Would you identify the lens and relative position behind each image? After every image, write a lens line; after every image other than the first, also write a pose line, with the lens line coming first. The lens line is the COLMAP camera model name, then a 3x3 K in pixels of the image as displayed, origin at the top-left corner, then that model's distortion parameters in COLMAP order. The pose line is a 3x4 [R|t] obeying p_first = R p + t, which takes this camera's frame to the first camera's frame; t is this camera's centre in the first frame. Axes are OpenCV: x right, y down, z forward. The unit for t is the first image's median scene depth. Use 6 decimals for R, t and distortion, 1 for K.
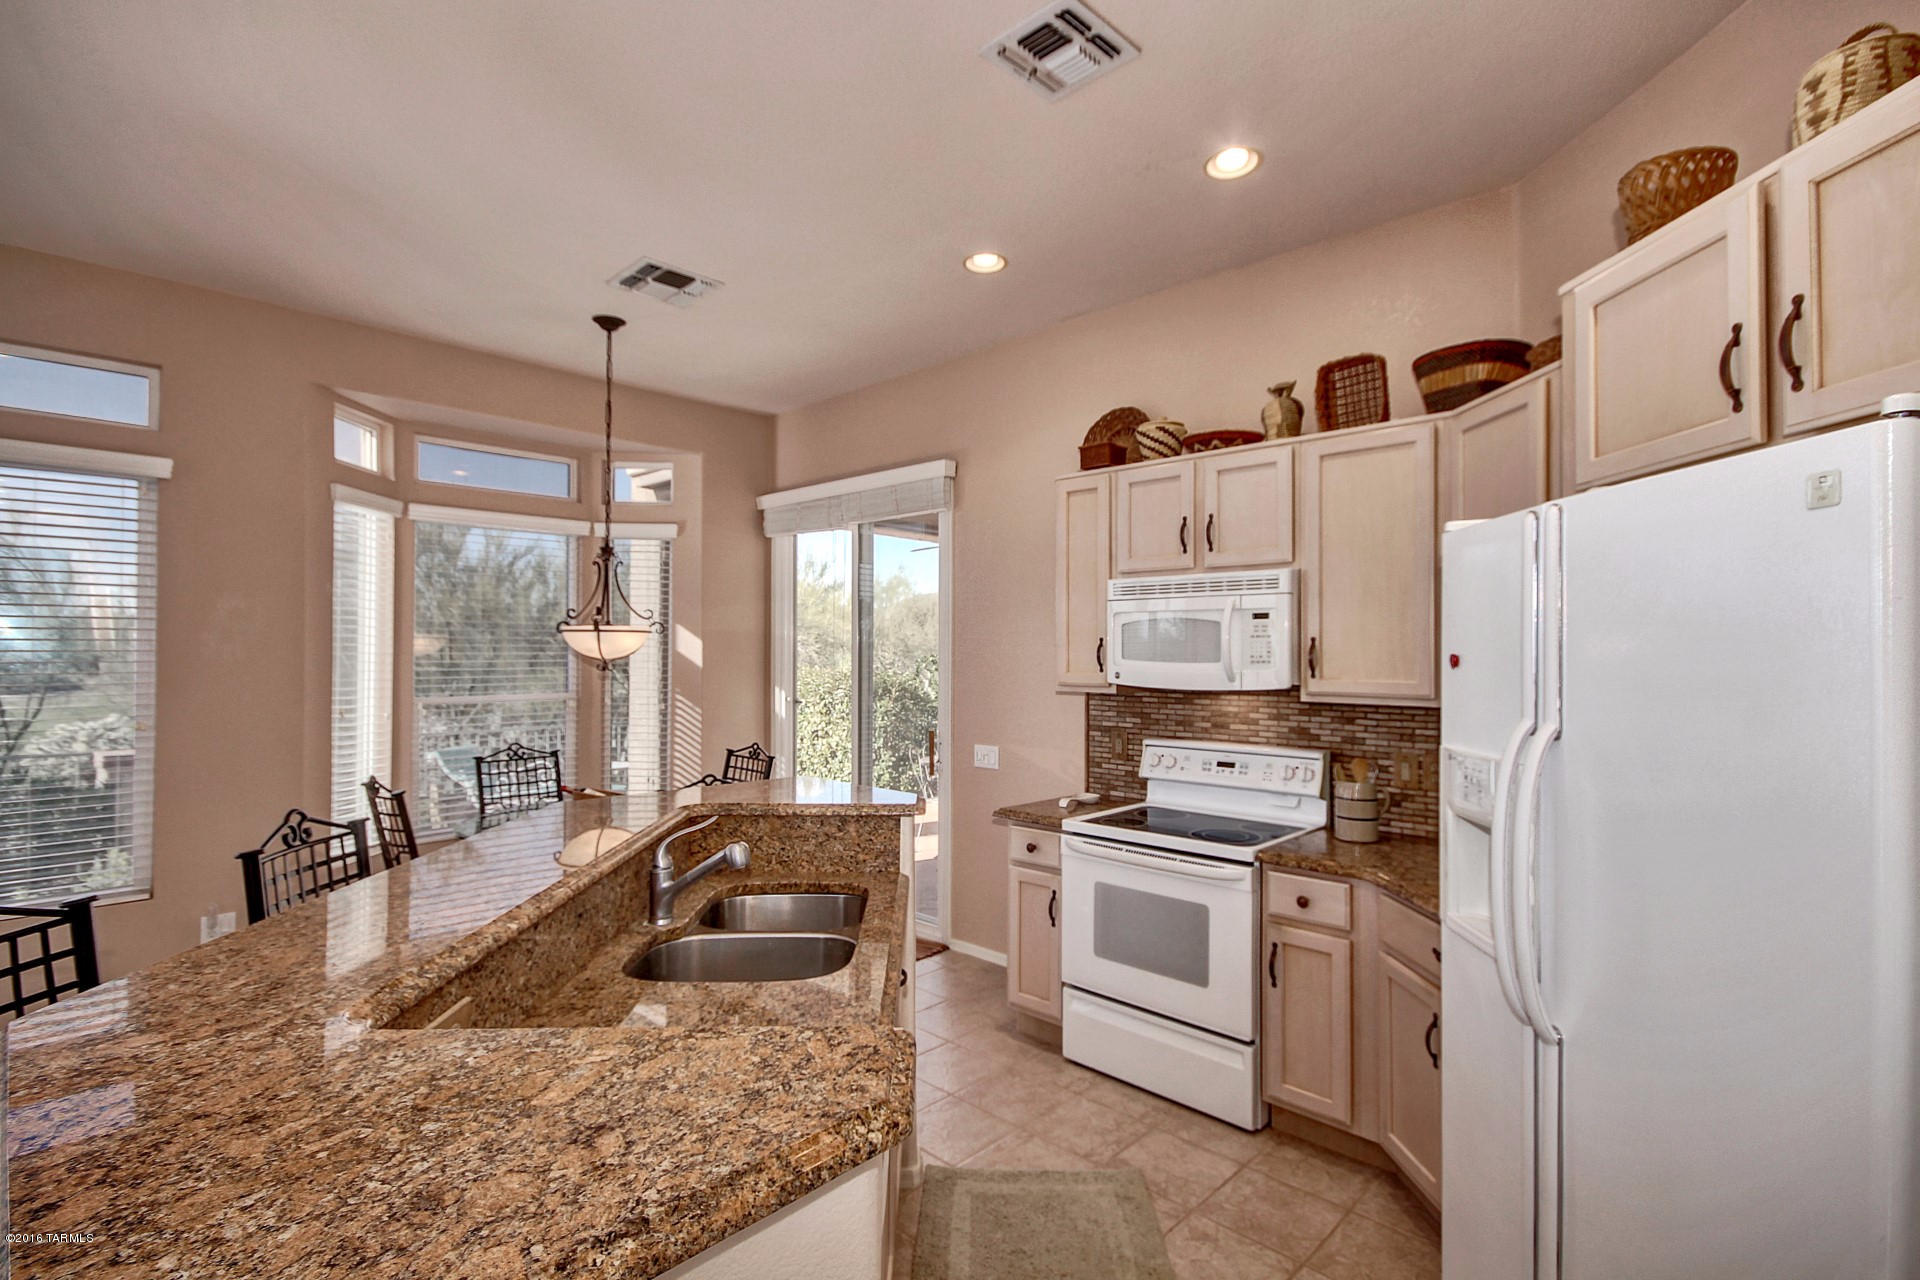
lens RADIAL K [[897.8, 0, 963.0], [0, 897.8, 642.1], [0, 0, 1]] dist [0.001565, 0.000246]
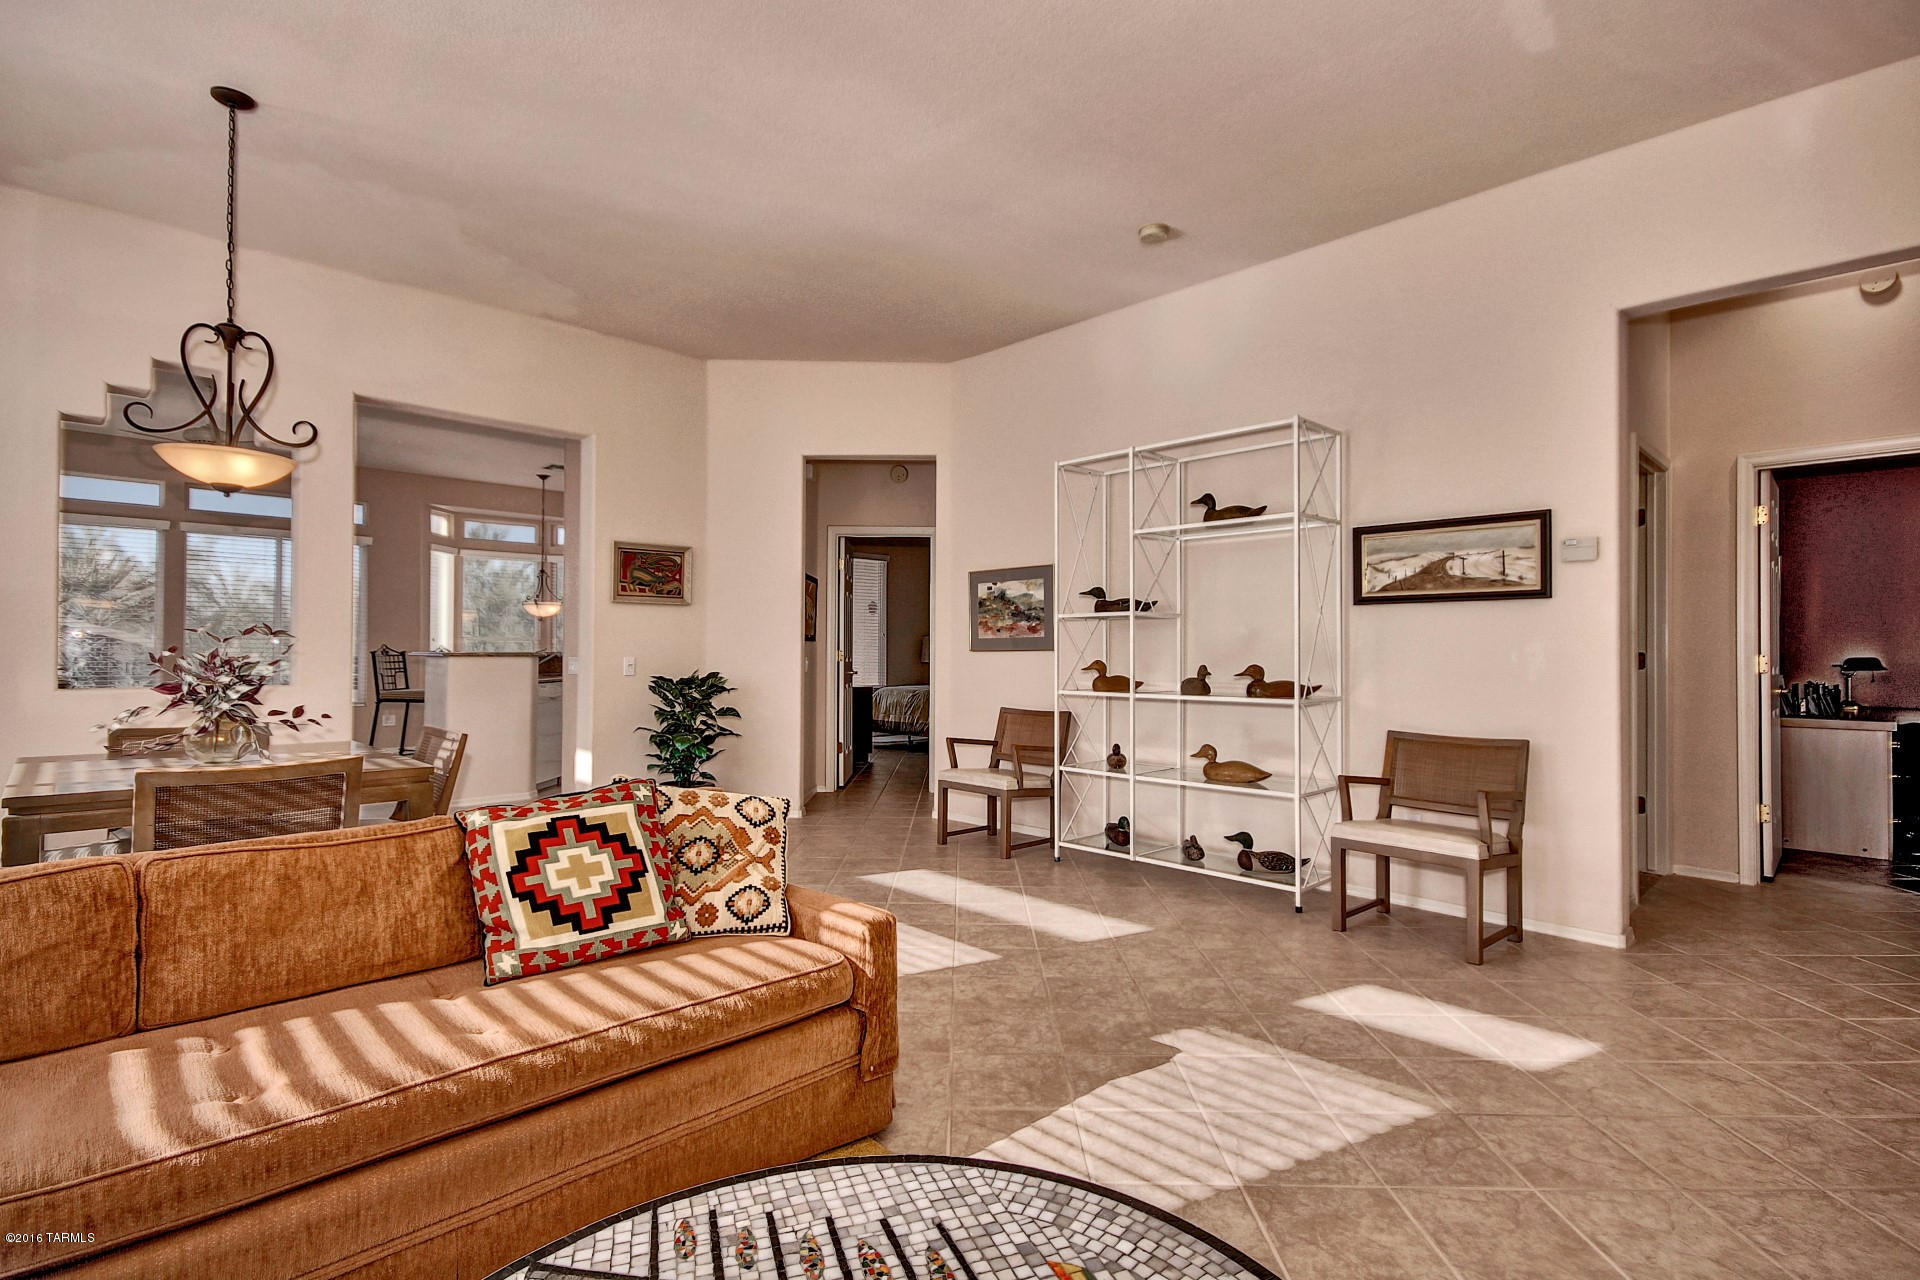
lens RADIAL K [[897.8, 0, 960.5], [0, 897.8, 643.5], [0, 0, 1]] dist [0.001565, 0.000246]
pose [[0.999357, 0.002091, -0.035795, 0.972758], [-0.002003, 0.999995, 0.002500, 0.097990], [0.035800, -0.002427, 0.999356, -1.641875]]
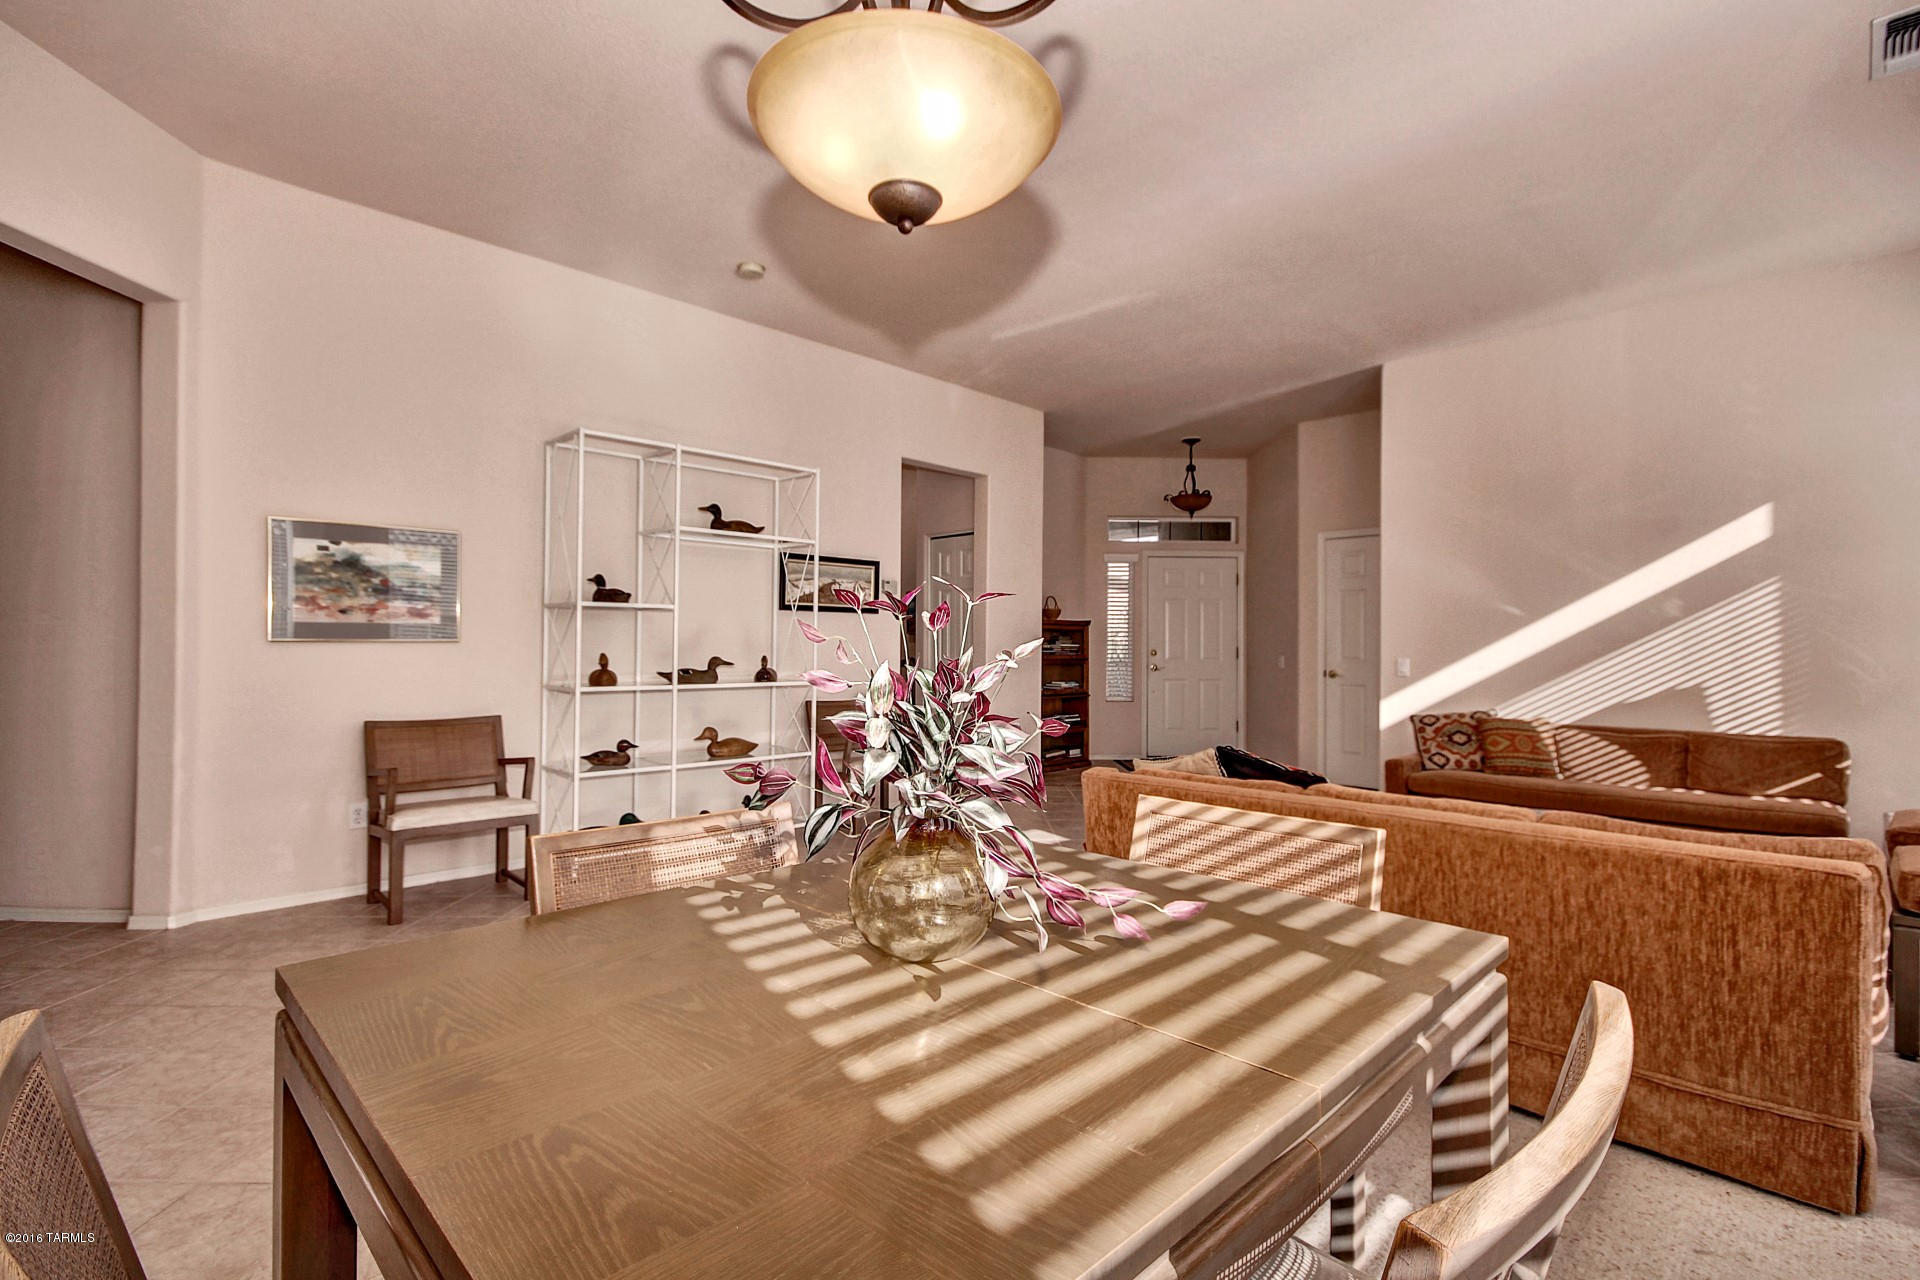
lens RADIAL K [[897.8, 0, 958.3], [0, 897.8, 641.2], [0, 0, 1]] dist [0.001565, 0.000246]
pose [[0.025412, 0.004573, 0.999667, -0.195768], [-0.018826, 0.999814, -0.004095, 0.106086], [-0.999500, -0.018715, 0.025494, -0.748140]]
